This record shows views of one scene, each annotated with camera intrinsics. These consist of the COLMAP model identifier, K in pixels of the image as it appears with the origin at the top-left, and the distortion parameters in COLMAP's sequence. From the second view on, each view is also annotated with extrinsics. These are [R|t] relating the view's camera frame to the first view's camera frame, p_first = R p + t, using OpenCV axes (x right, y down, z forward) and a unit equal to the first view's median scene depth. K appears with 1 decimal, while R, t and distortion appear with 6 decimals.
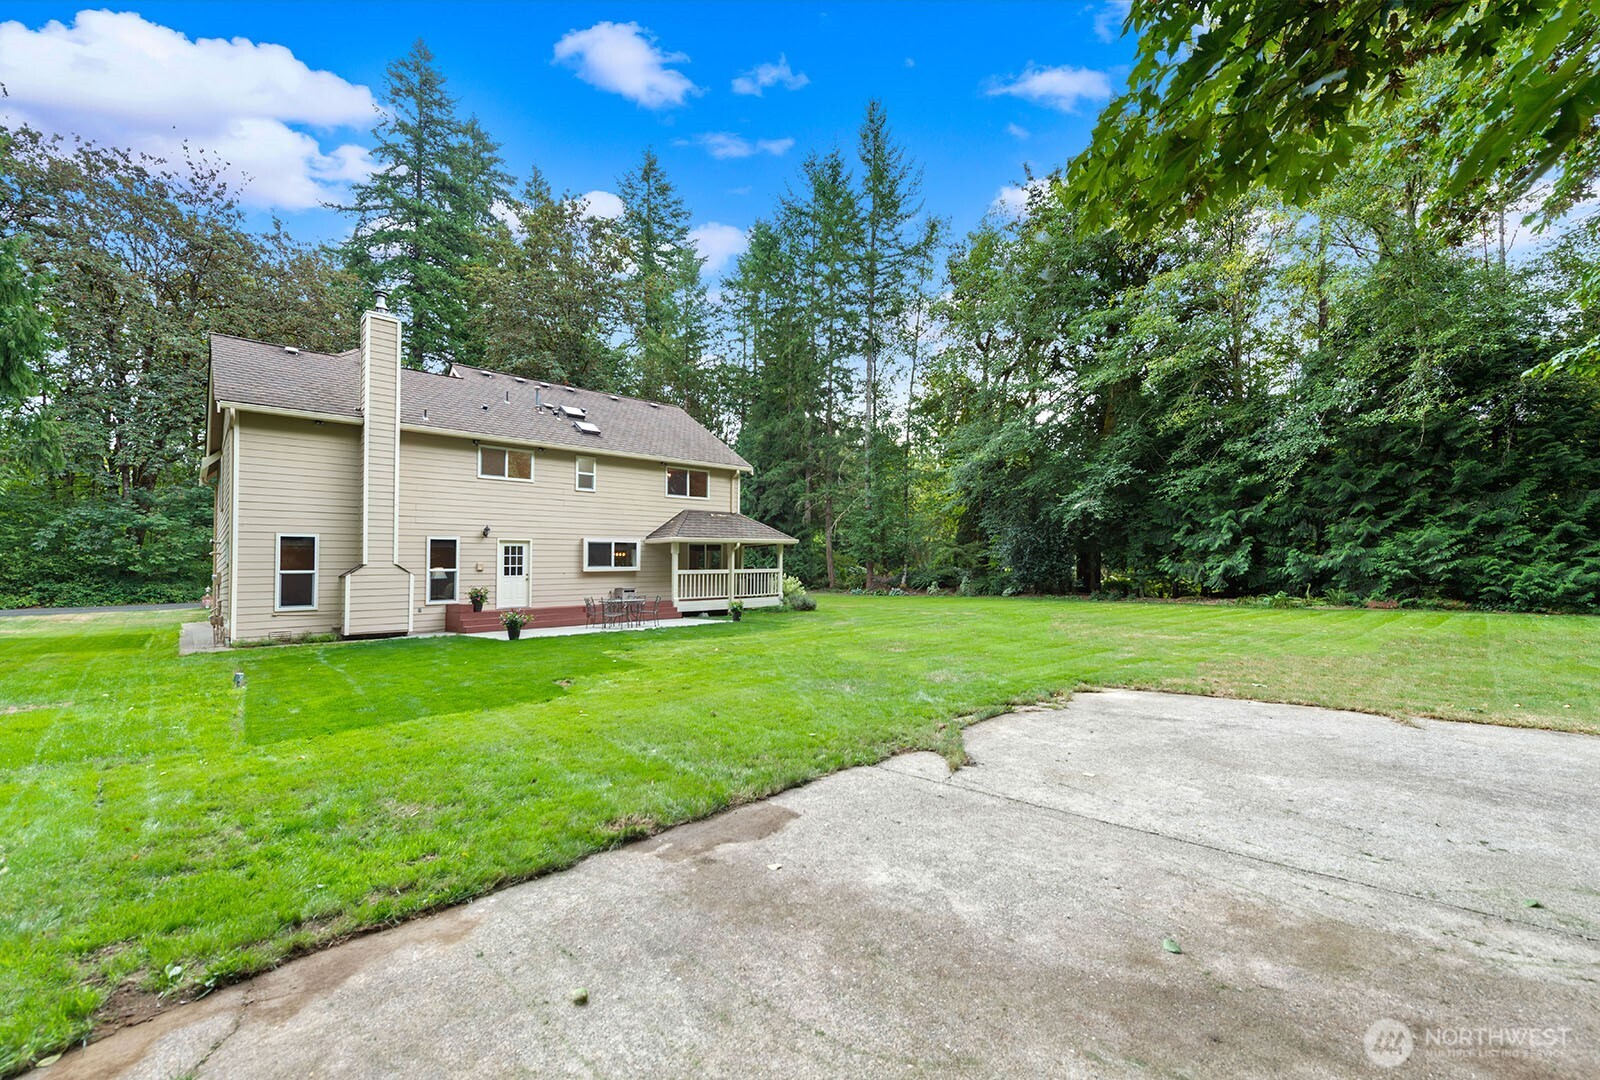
lens RADIAL K [[645.5, 0, 800.0], [0, 645.5, 540.0], [0, 0, 1]] dist [0.000490, 0.000068]
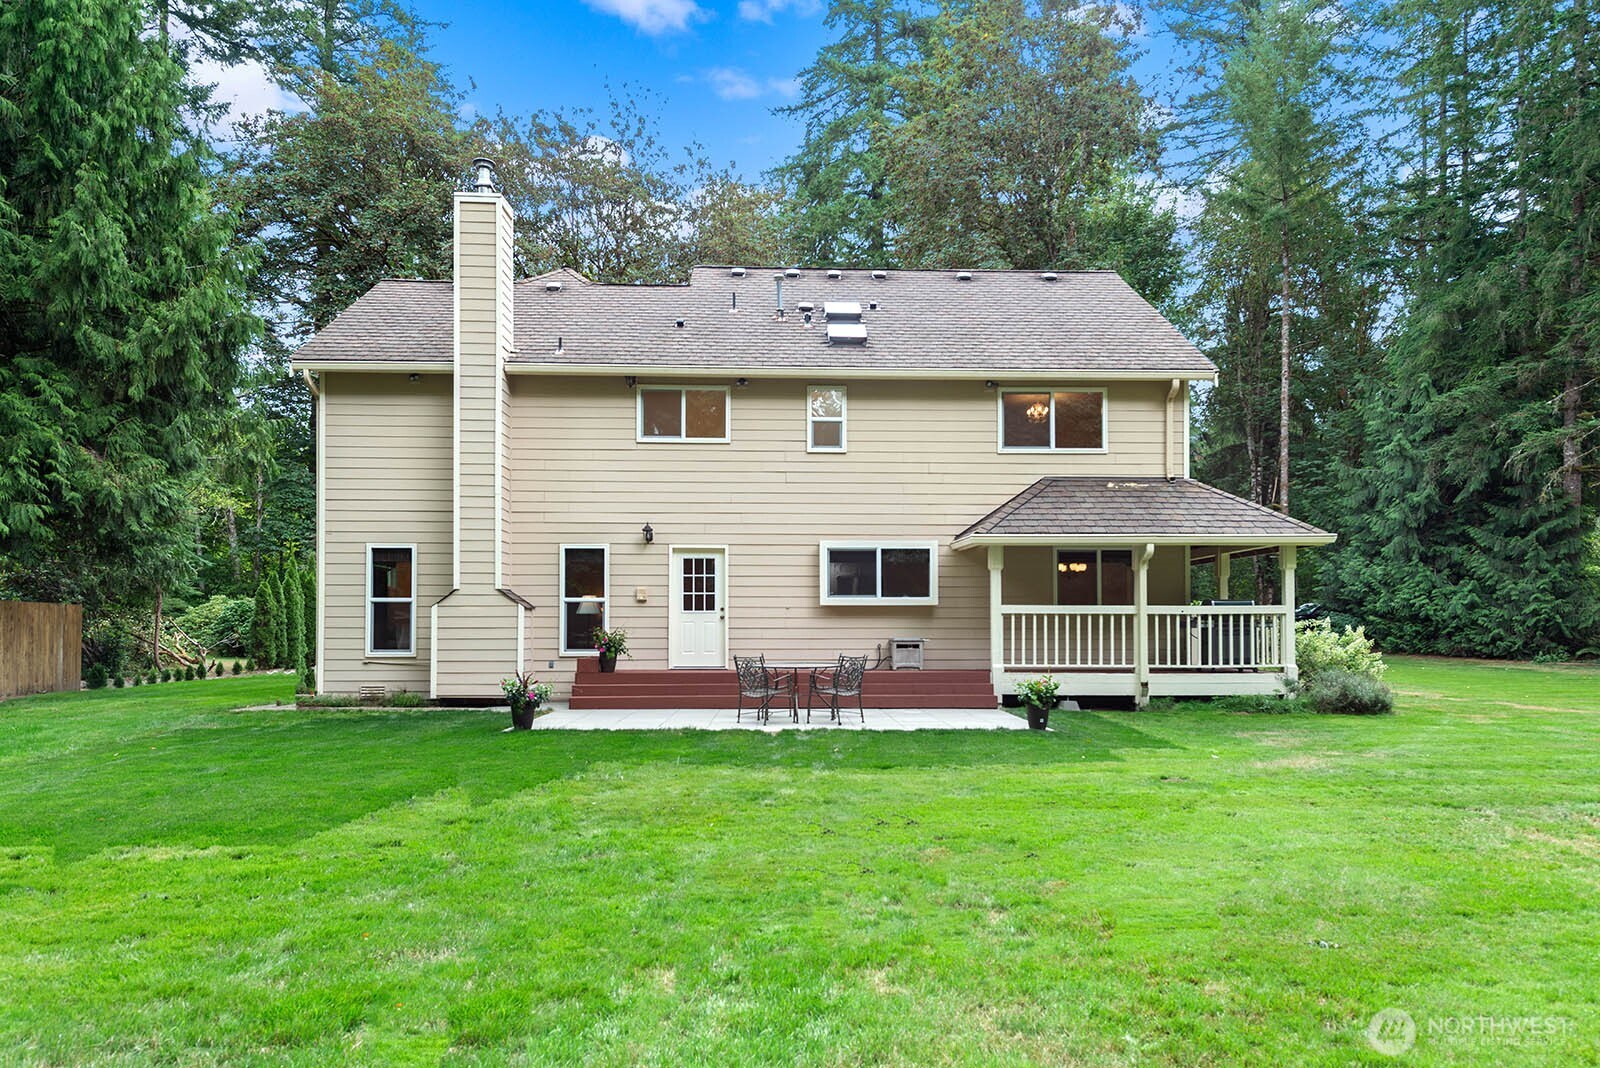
lens RADIAL K [[1030.1, 0, 799.7], [0, 1030.1, 554.1], [0, 0, 1]] dist [0.020209, -0.000566]
pose [[0.754286, -0.018464, -0.656287, 0.198380], [0.017424, 0.999815, -0.008103, 0.013382], [0.656315, -0.005323, 0.754468, 0.351111]]
